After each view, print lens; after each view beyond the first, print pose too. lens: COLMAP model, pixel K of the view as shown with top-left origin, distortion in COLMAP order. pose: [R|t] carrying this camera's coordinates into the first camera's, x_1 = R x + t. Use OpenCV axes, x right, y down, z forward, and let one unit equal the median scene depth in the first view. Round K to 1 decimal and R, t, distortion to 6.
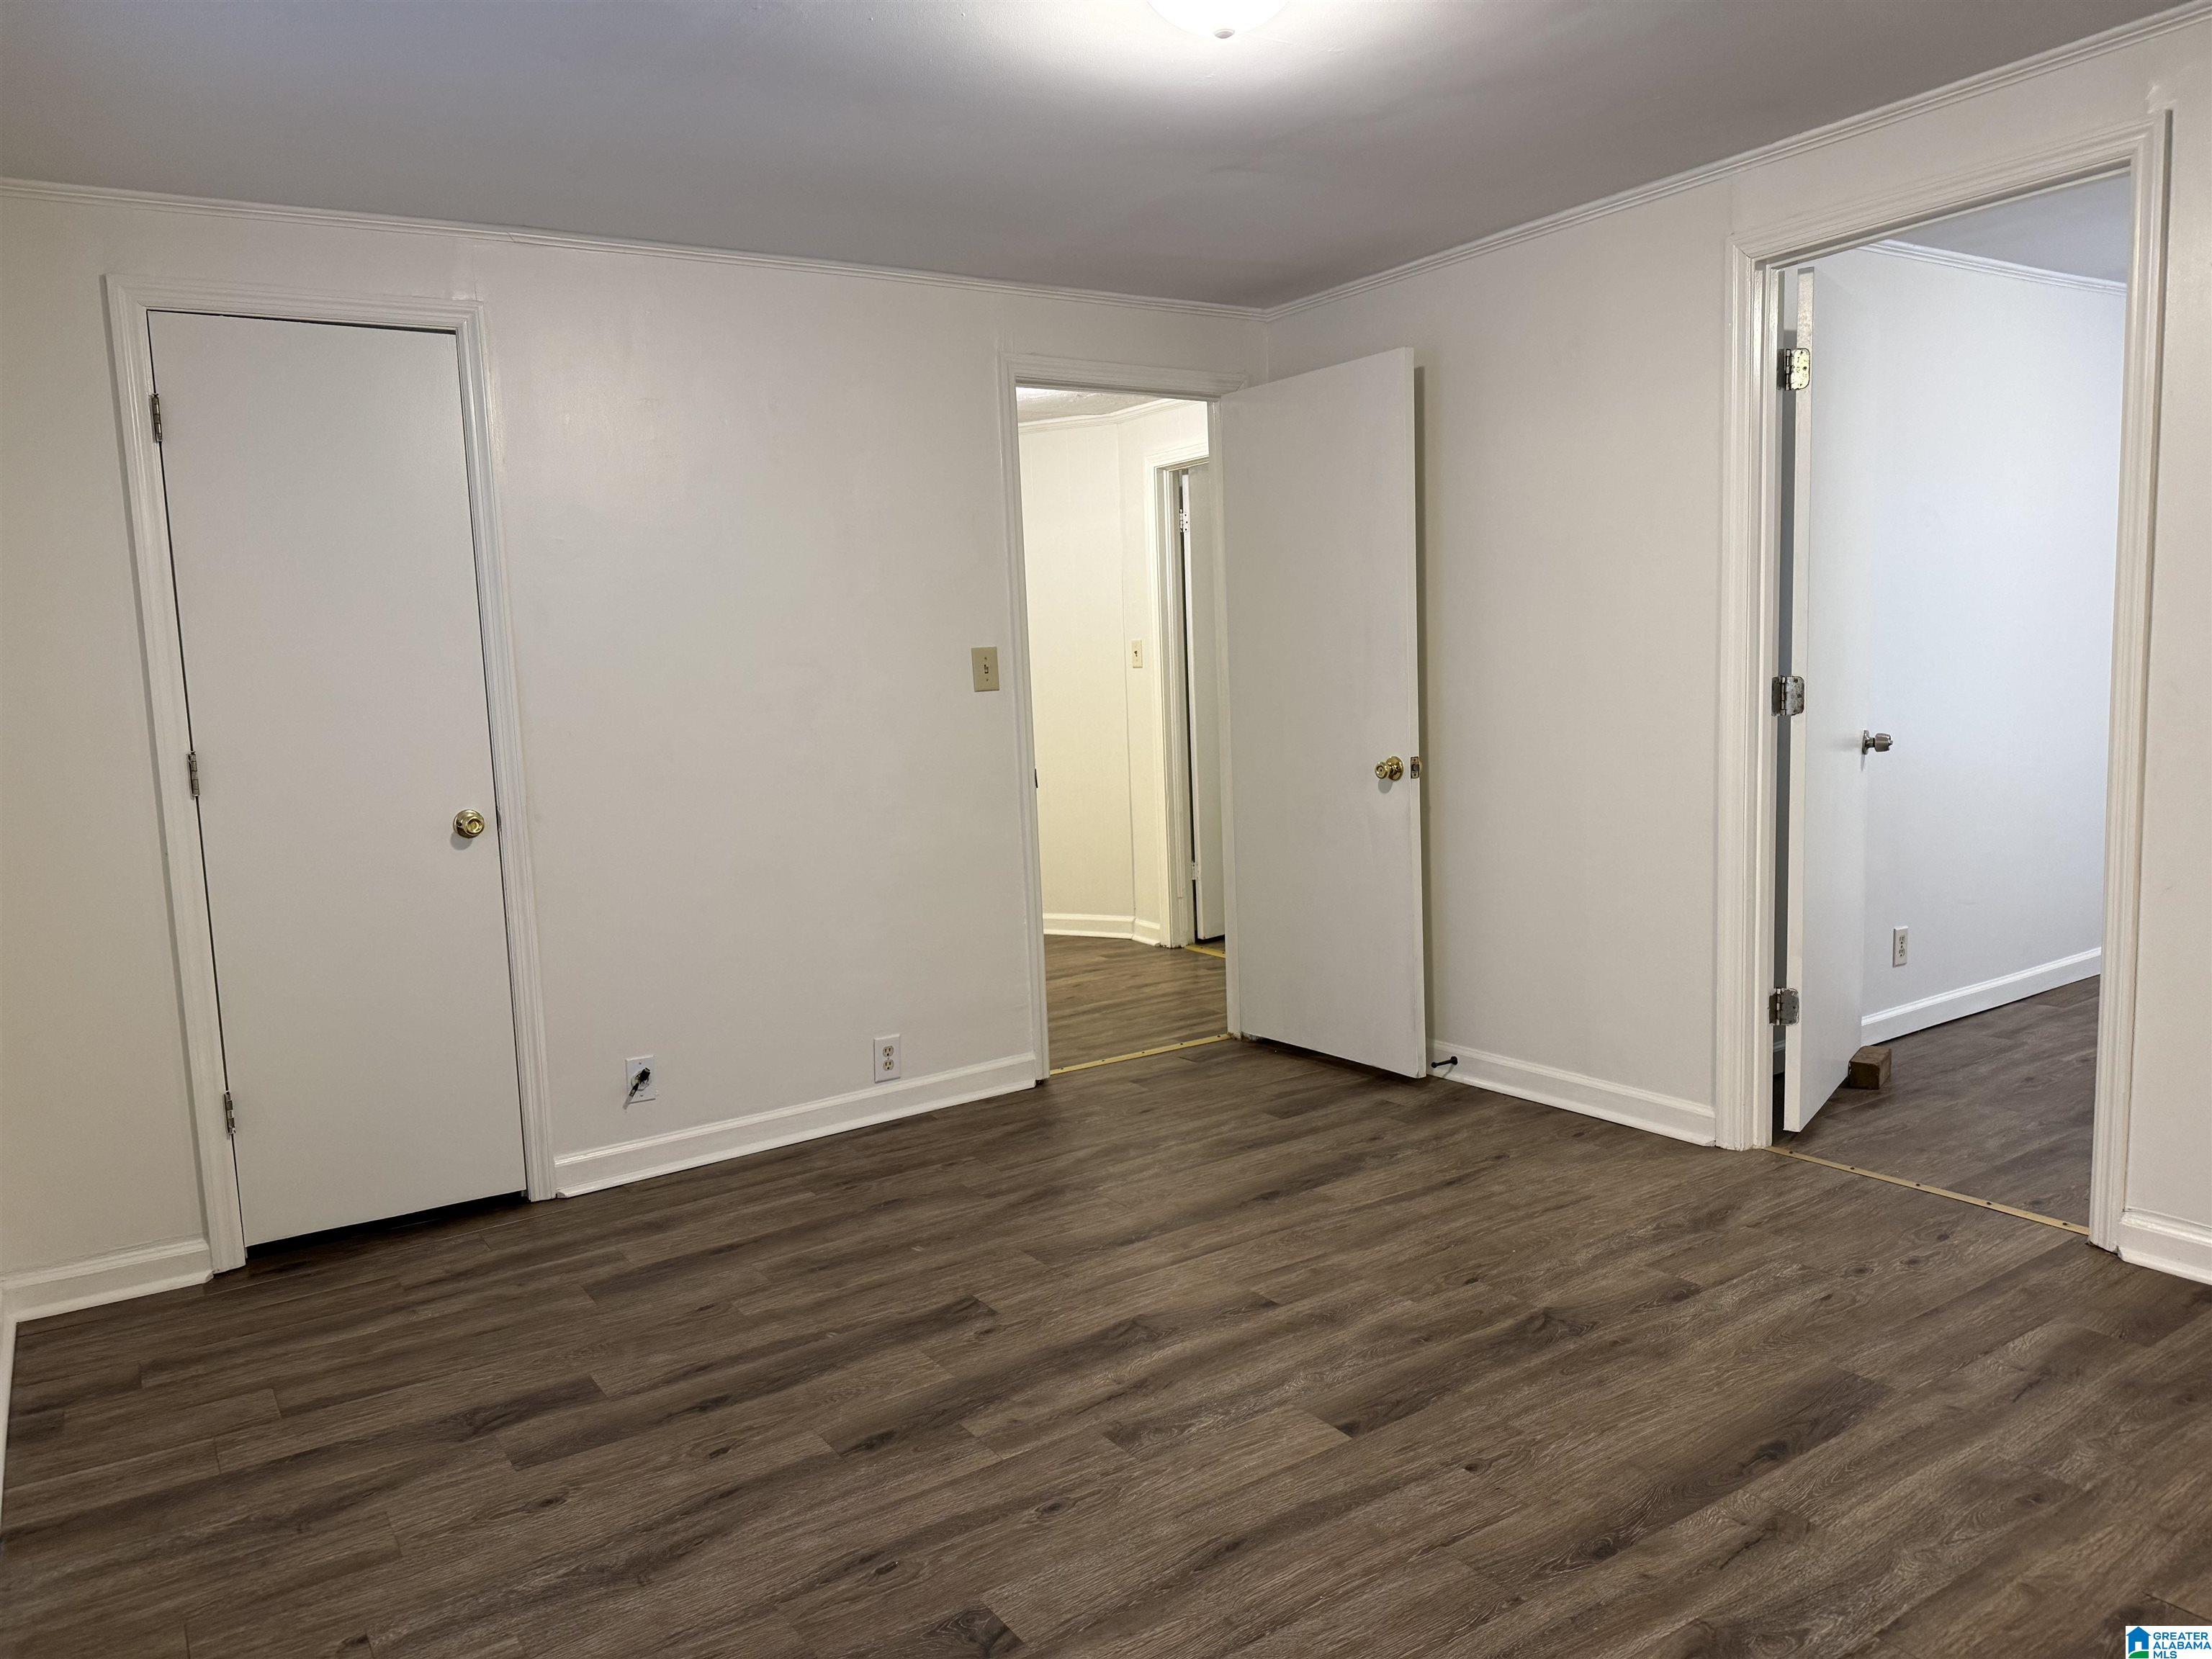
lens RADIAL K [[1546.0, 0, 1080.4], [0, 1546.0, 834.2], [0, 0, 1]] dist [0.072837, -0.097485]
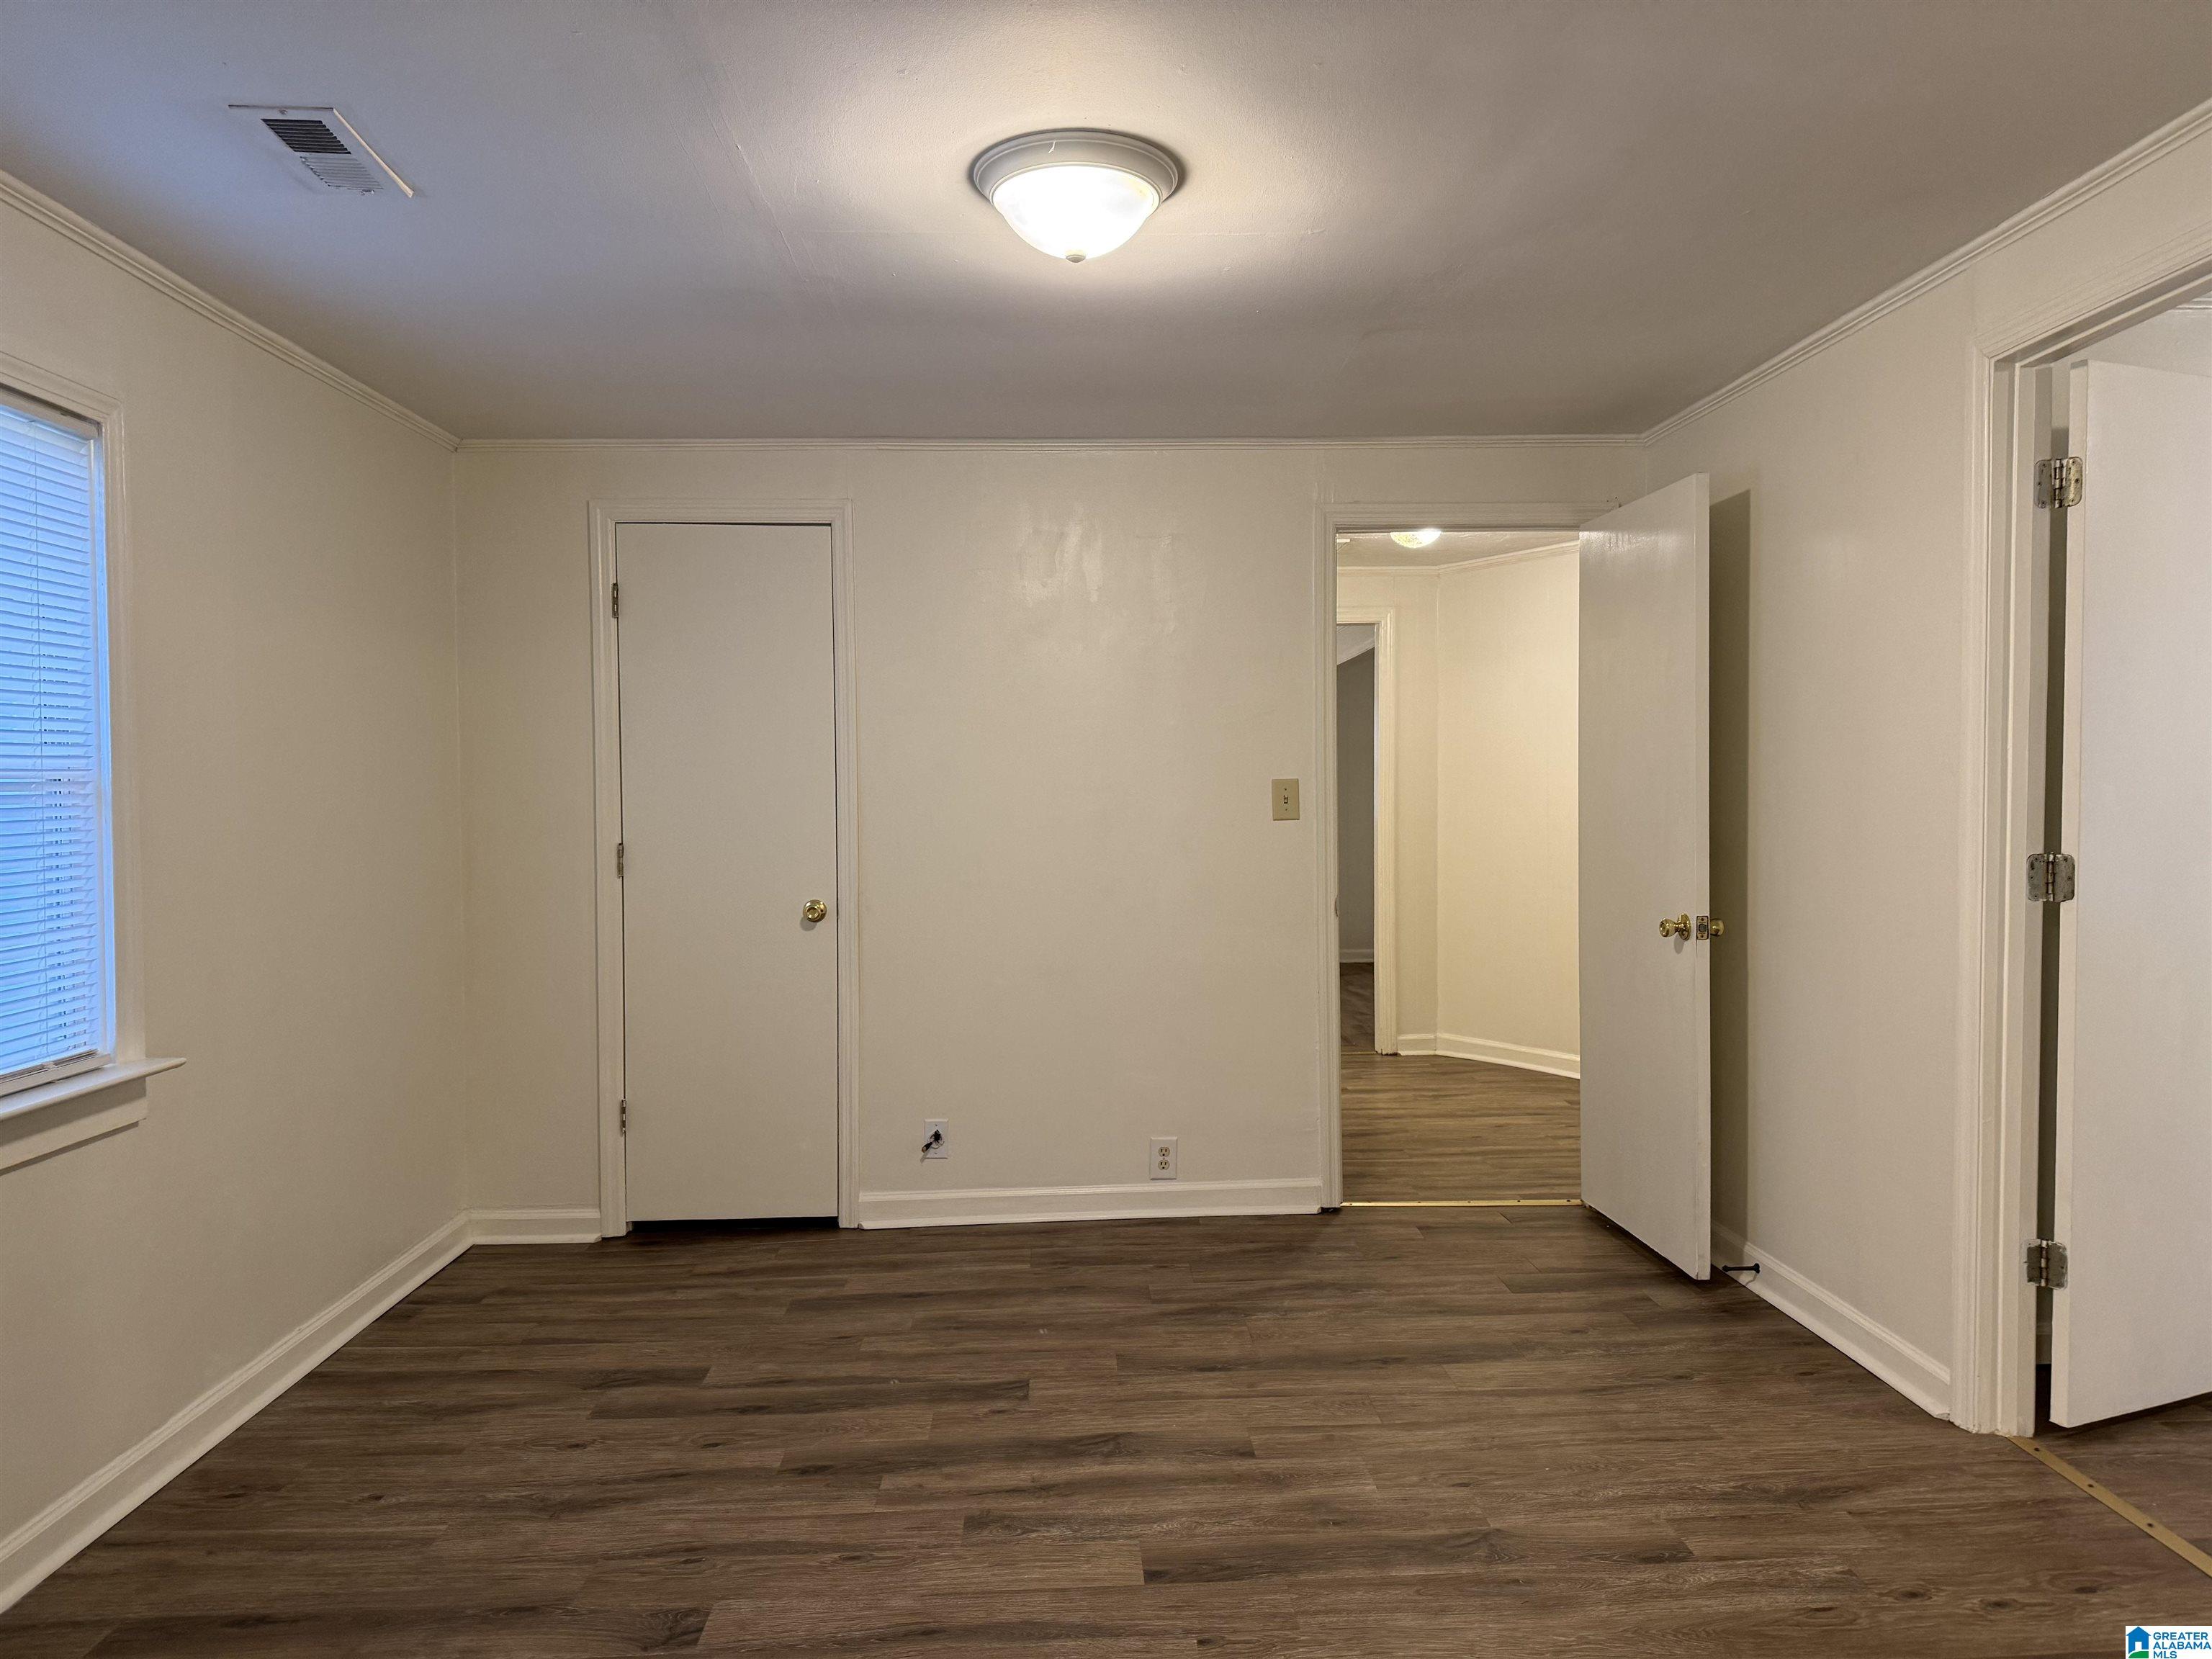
lens RADIAL K [[1543.9, 0, 1106.0], [0, 1543.9, 829.5], [0, 0, 1]] dist [0.055531, -0.072356]
pose [[0.859508, 0.048448, -0.508821, 0.489666], [-0.083373, 0.995454, -0.046051, -0.038653], [0.504277, 0.082003, 0.859640, 0.061510]]
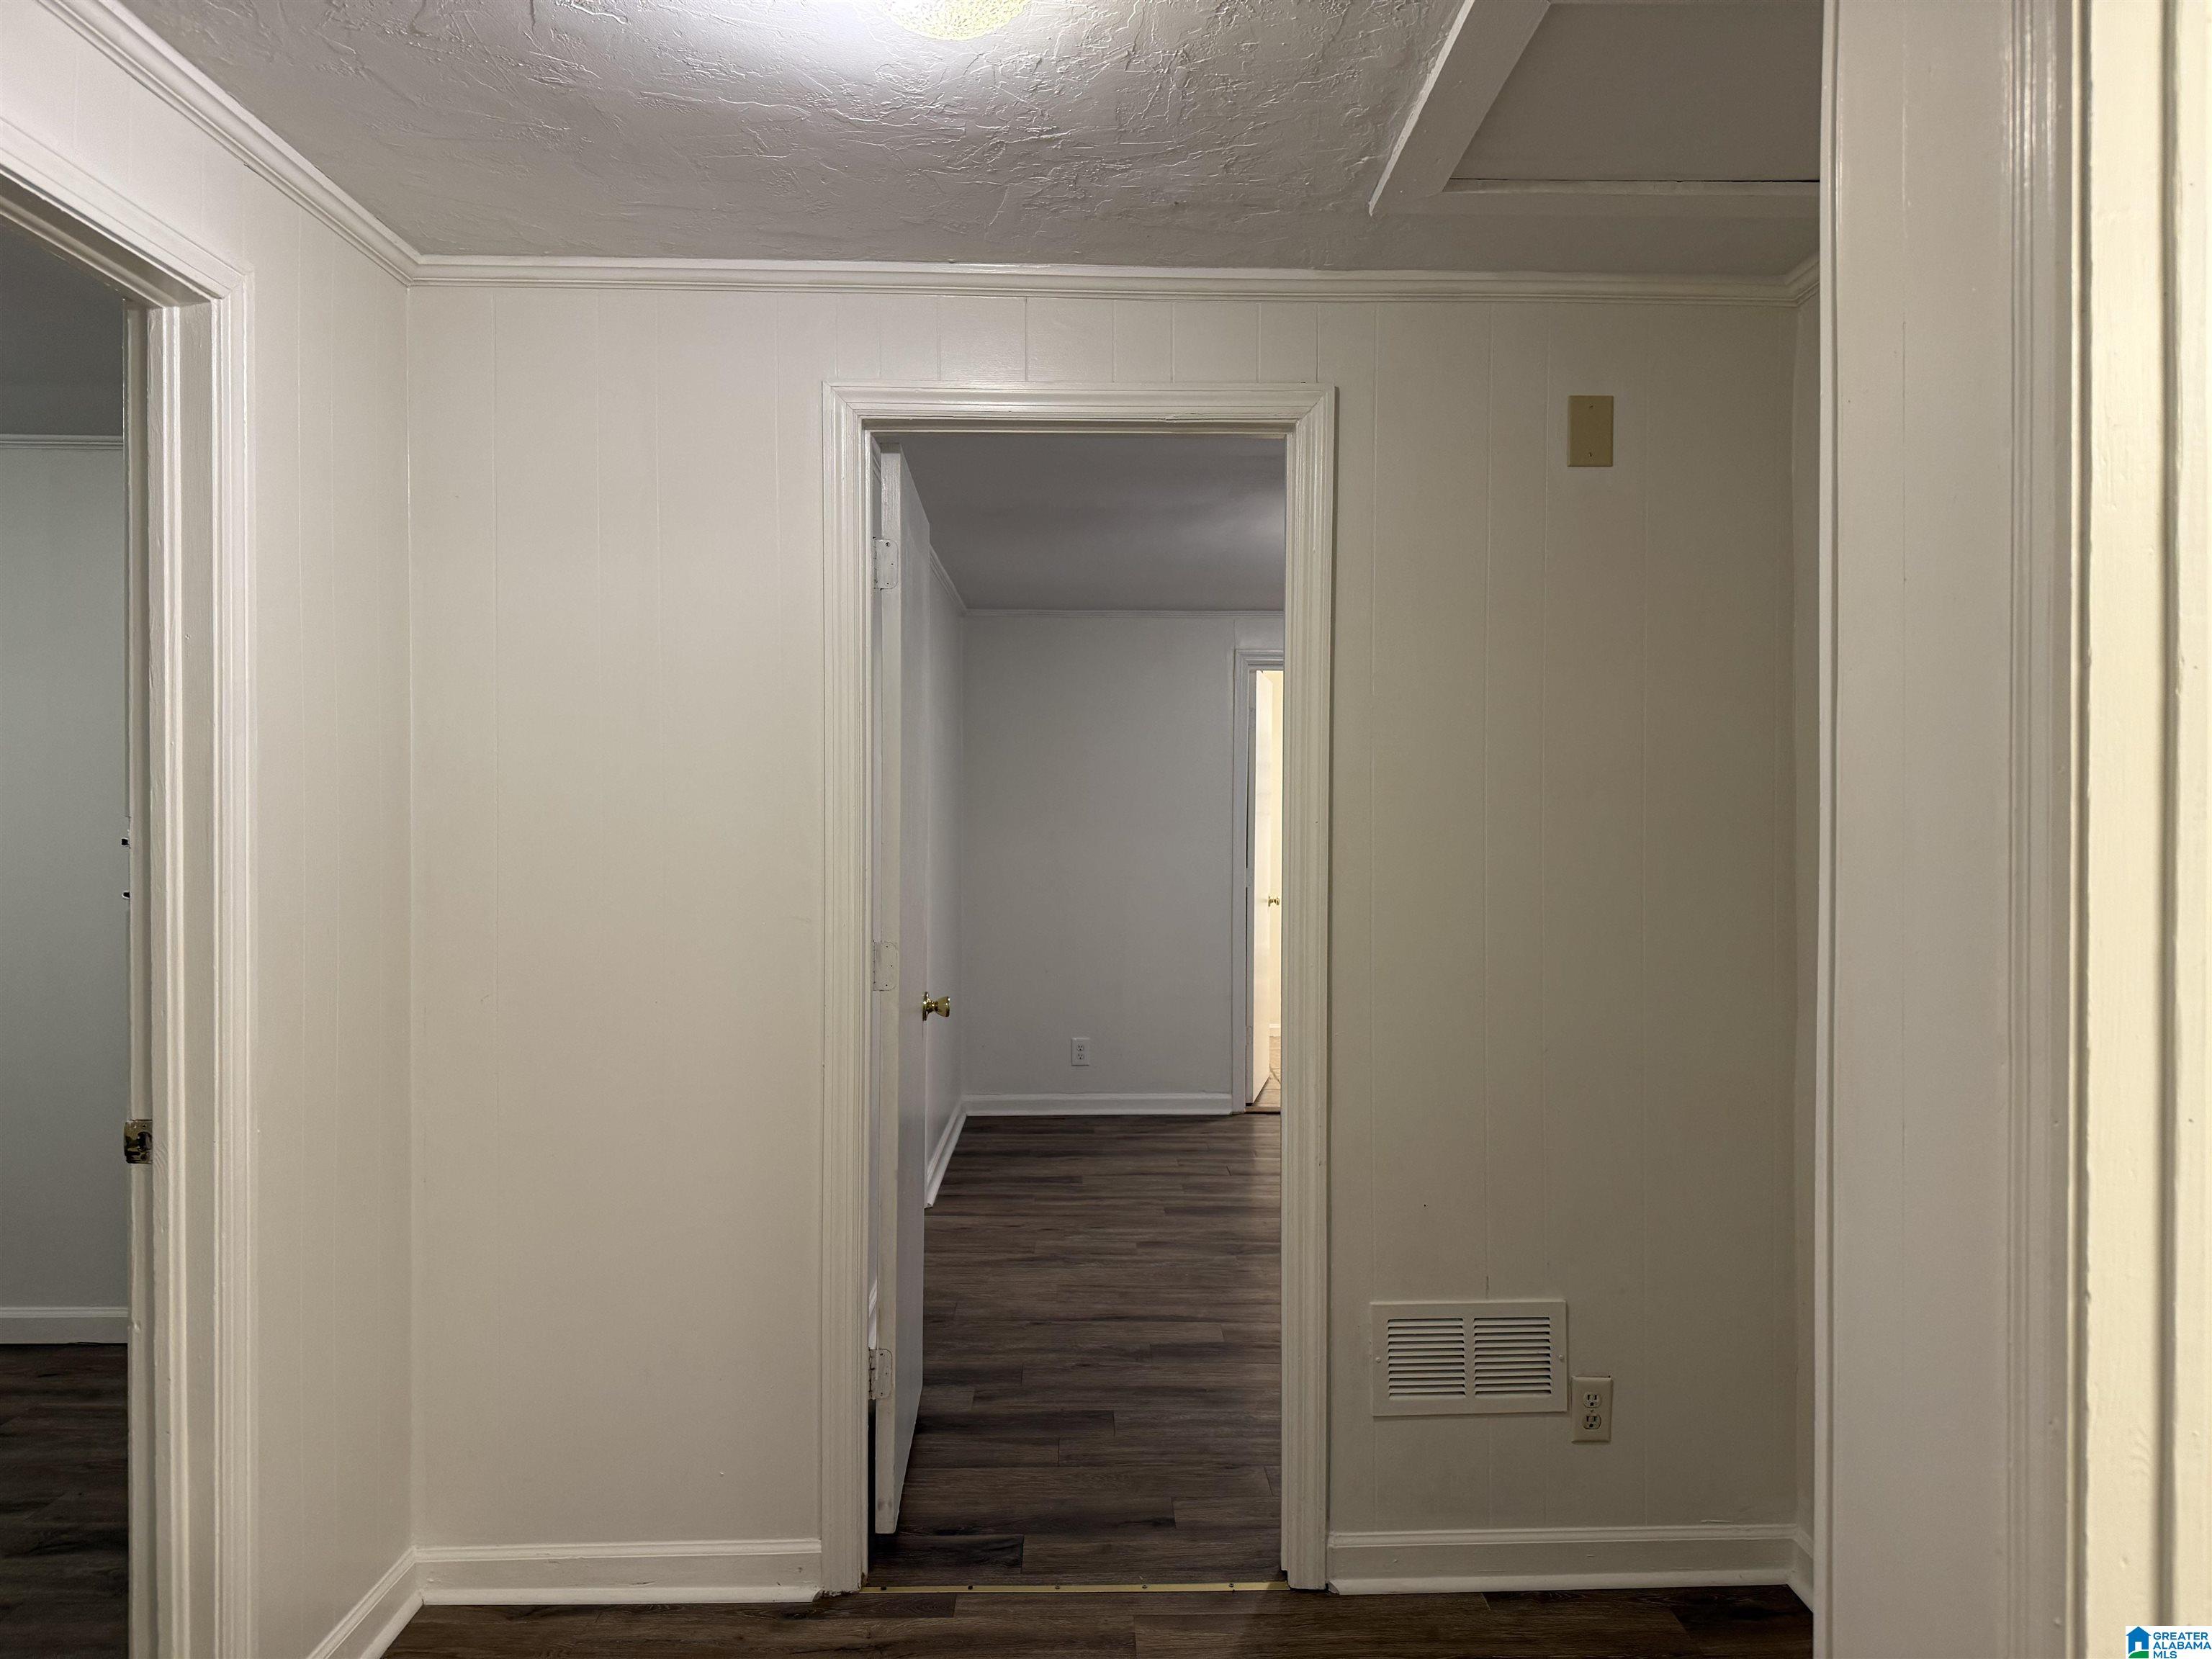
lens RADIAL K [[1543.9, 0, 1106.0], [0, 1543.9, 829.5], [0, 0, 1]] dist [0.055531, -0.072356]
pose [[-0.851701, 0.040401, 0.522468, -0.414374], [0.093450, 0.992752, 0.075571, -0.251392], [-0.515628, 0.113188, -0.849304, 2.160162]]
